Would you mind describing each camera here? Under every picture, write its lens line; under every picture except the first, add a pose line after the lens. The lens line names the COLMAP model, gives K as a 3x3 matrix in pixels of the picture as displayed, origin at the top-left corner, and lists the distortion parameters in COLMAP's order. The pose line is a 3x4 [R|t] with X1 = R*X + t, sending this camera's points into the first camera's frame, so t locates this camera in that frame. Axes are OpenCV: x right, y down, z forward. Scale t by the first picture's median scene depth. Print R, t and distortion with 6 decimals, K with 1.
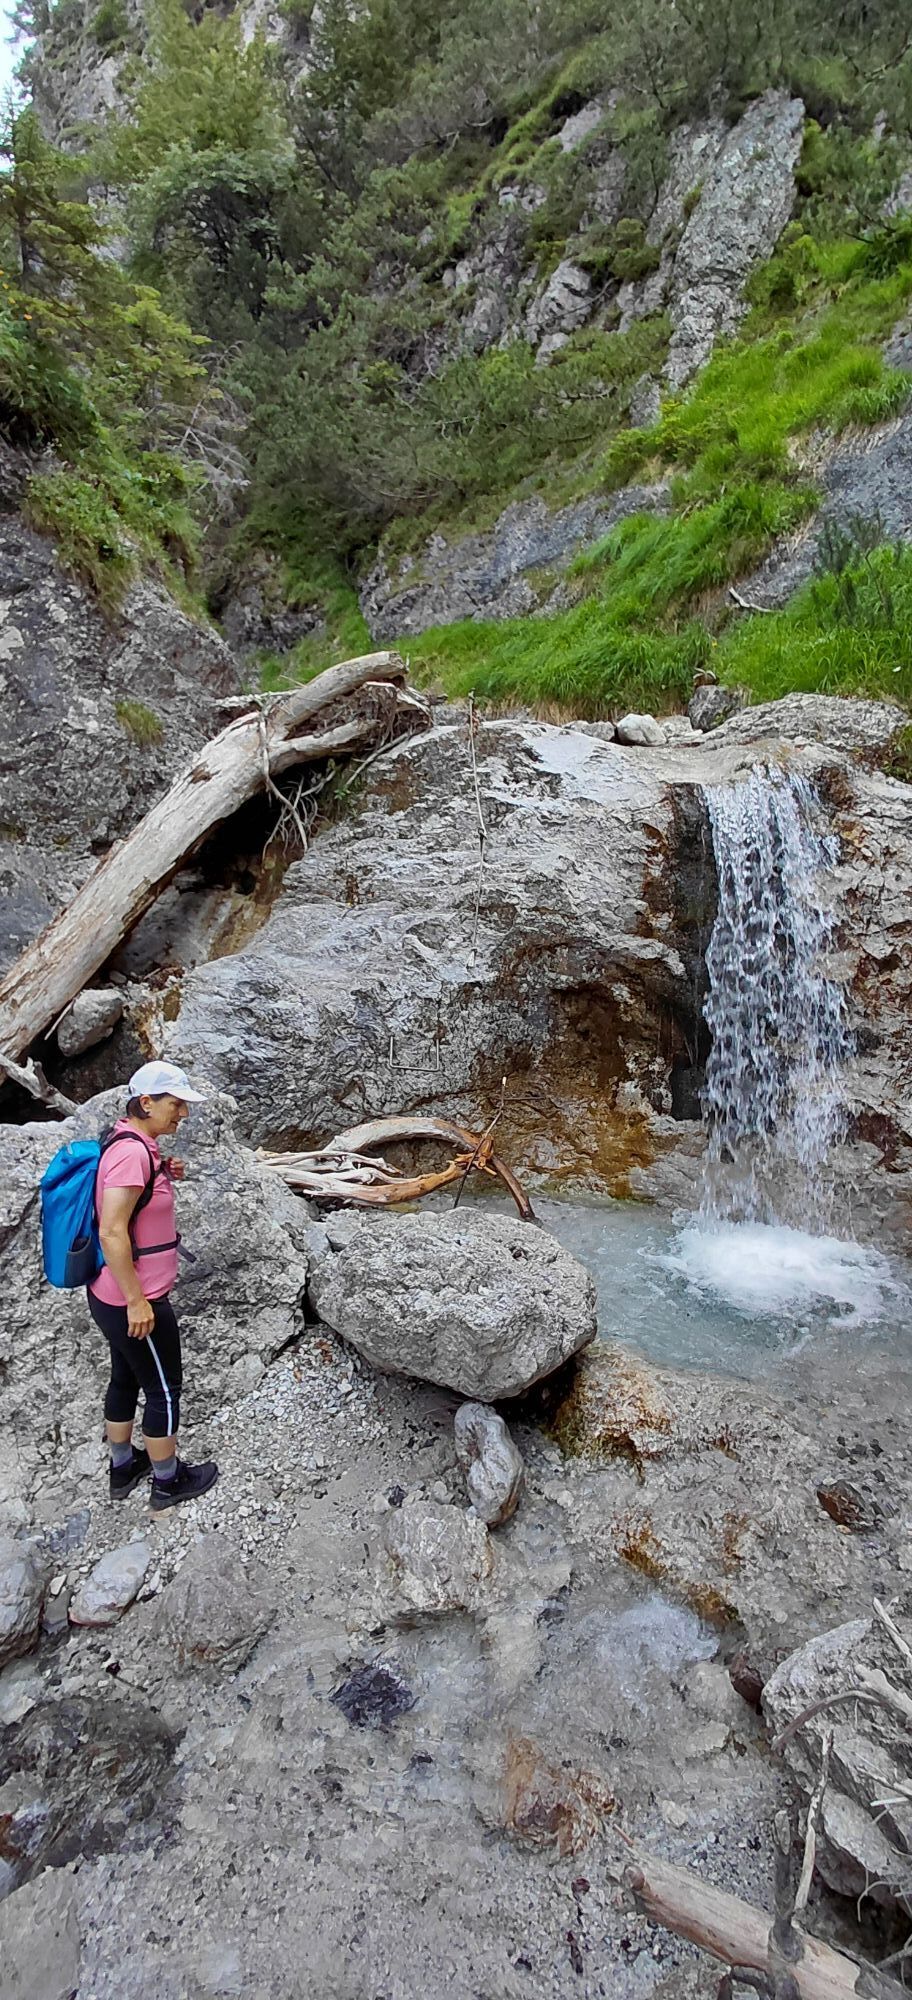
lens RADIAL K [[900.1, 0, 461.4], [0, 900.1, 1002.2], [0, 0, 1]] dist [-0.002203, 0.000365]
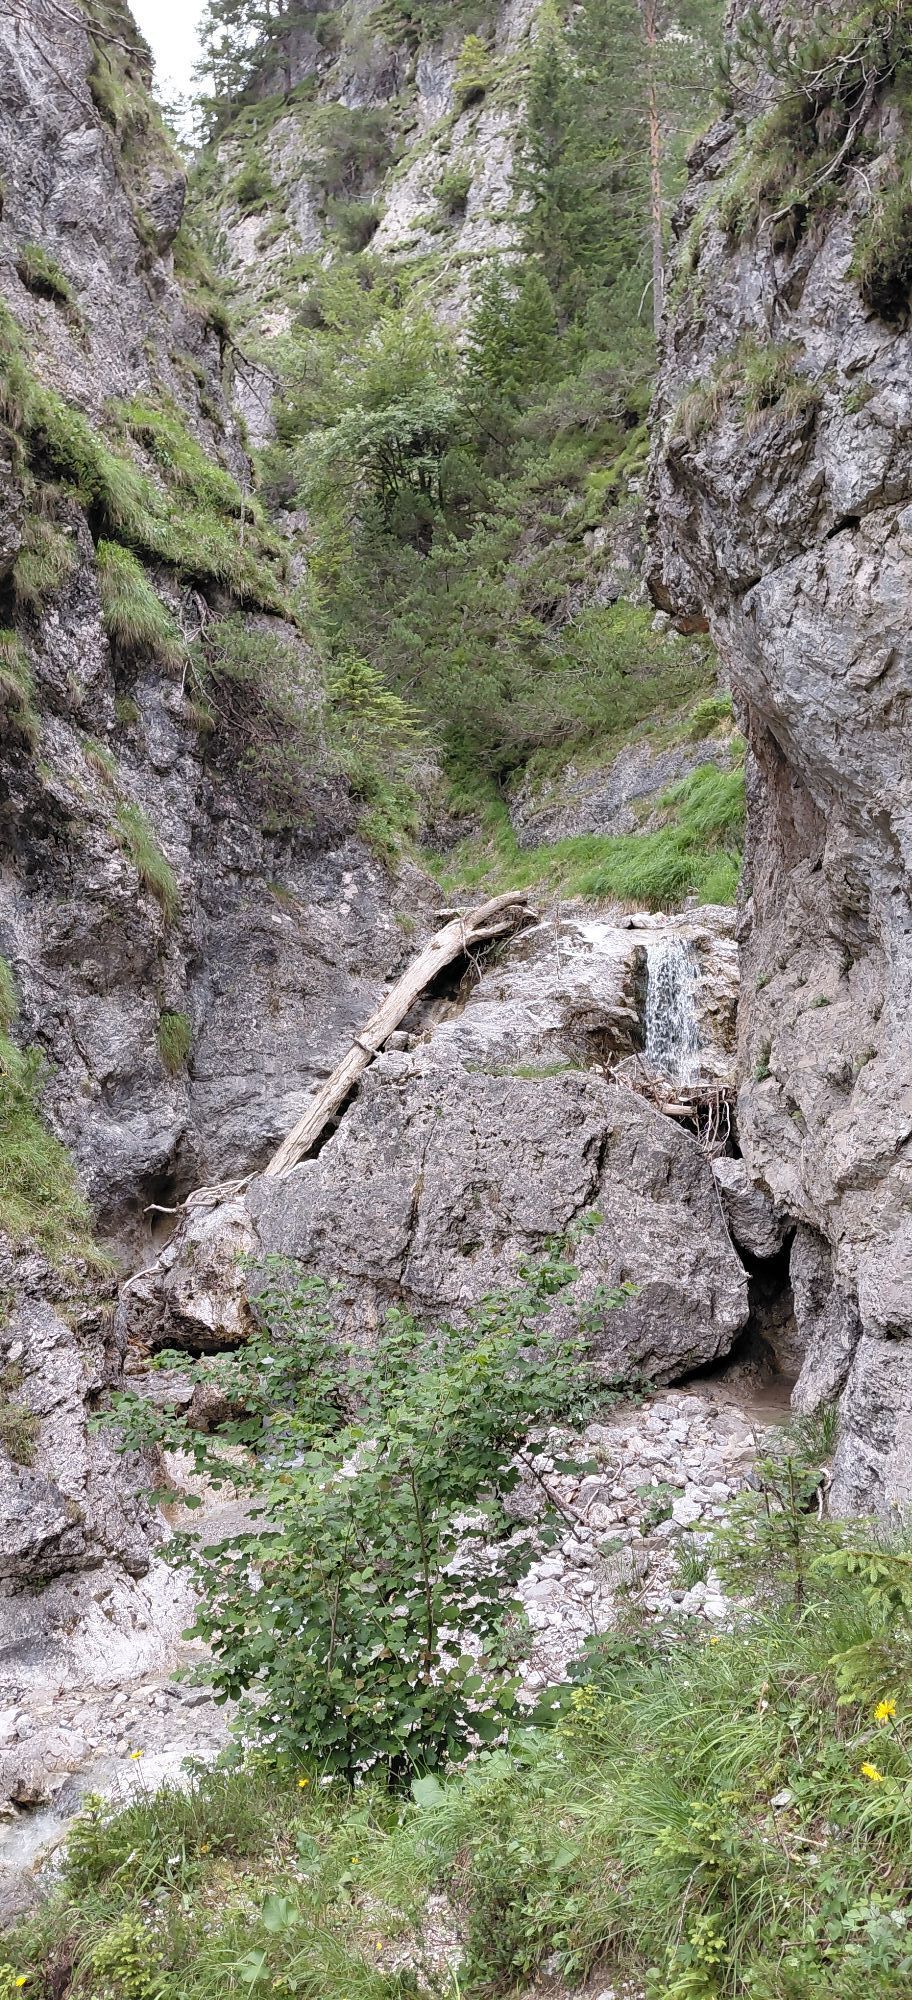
lens RADIAL K [[1386.0, 0, 451.6], [0, 1386.0, 996.9], [0, 0, 1]] dist [0.007211, 0.000212]
pose [[0.988124, -0.015938, -0.152830, 0.289664], [-0.017787, 0.976056, -0.216793, 0.650850], [0.152626, 0.216936, 0.964180, -2.420145]]
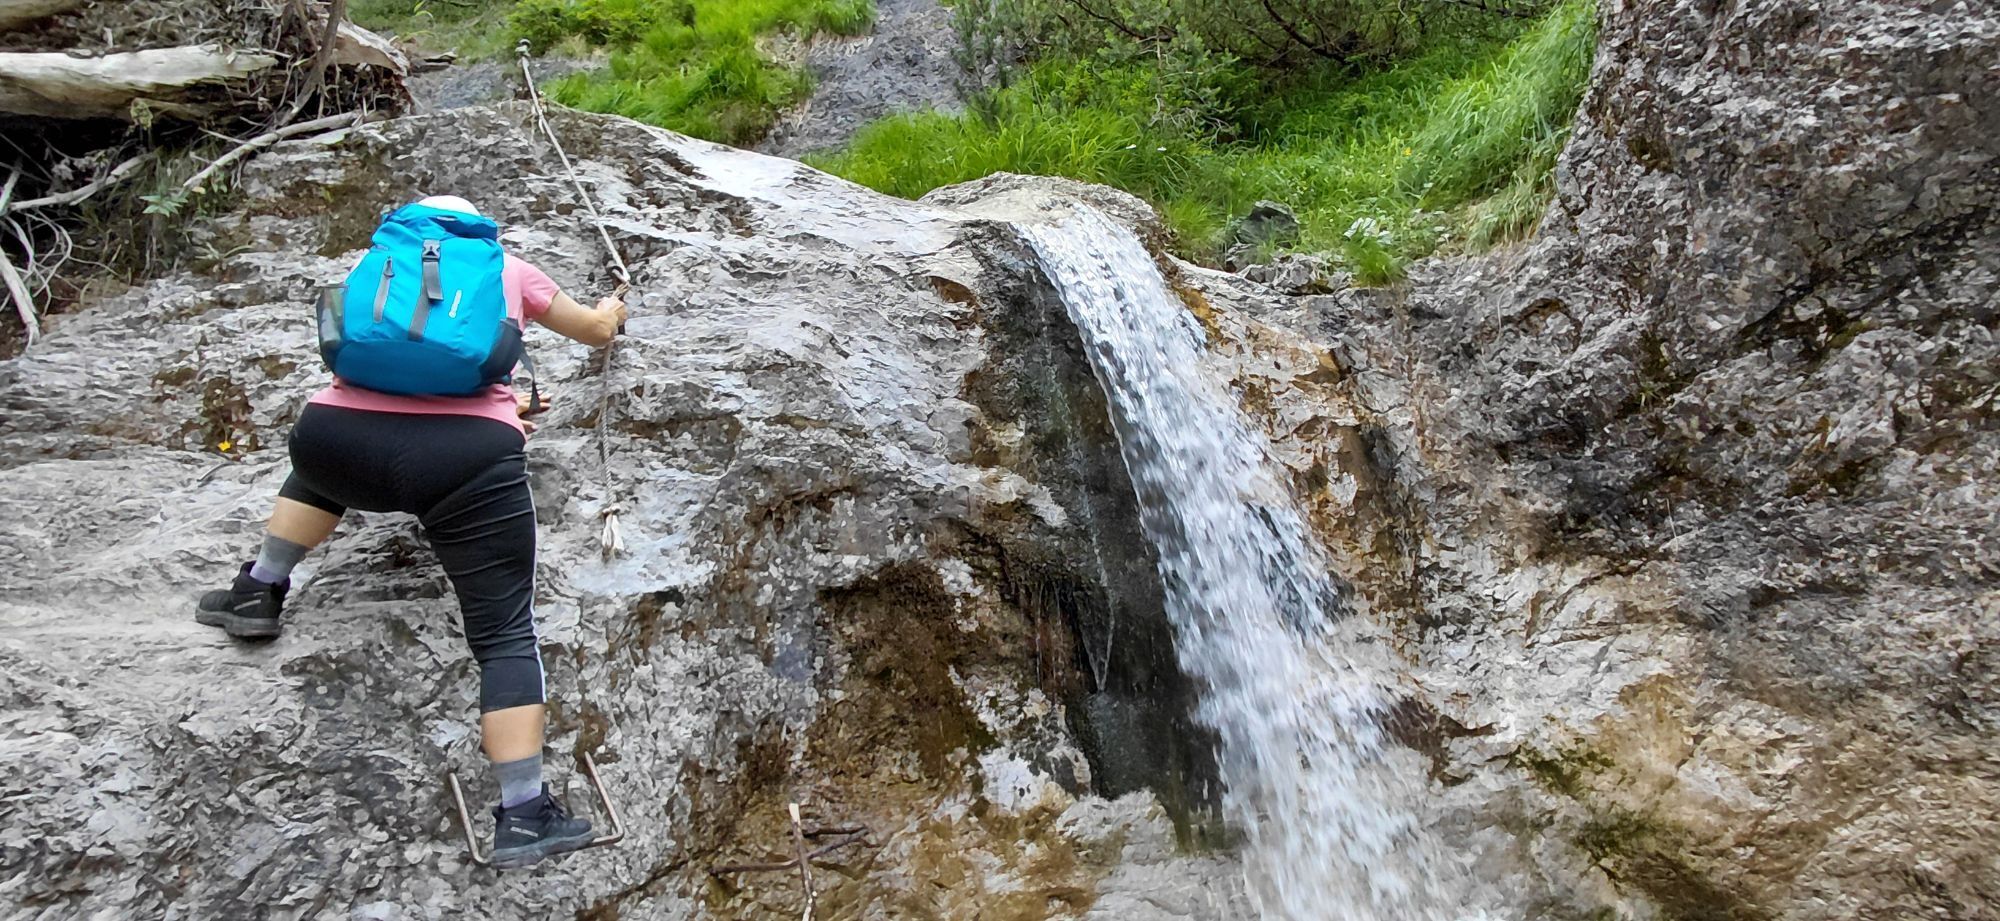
lens RADIAL K [[917.7, 0, 1014.5], [0, 917.7, 463.2], [0, 0, 1]] dist [-0.004090, 0.001755]
pose [[0.753645, -0.024114, 0.656839, -0.130629], [0.181838, 0.967973, -0.173100, 0.021670], [-0.631628, 0.249894, 0.733893, 0.535423]]
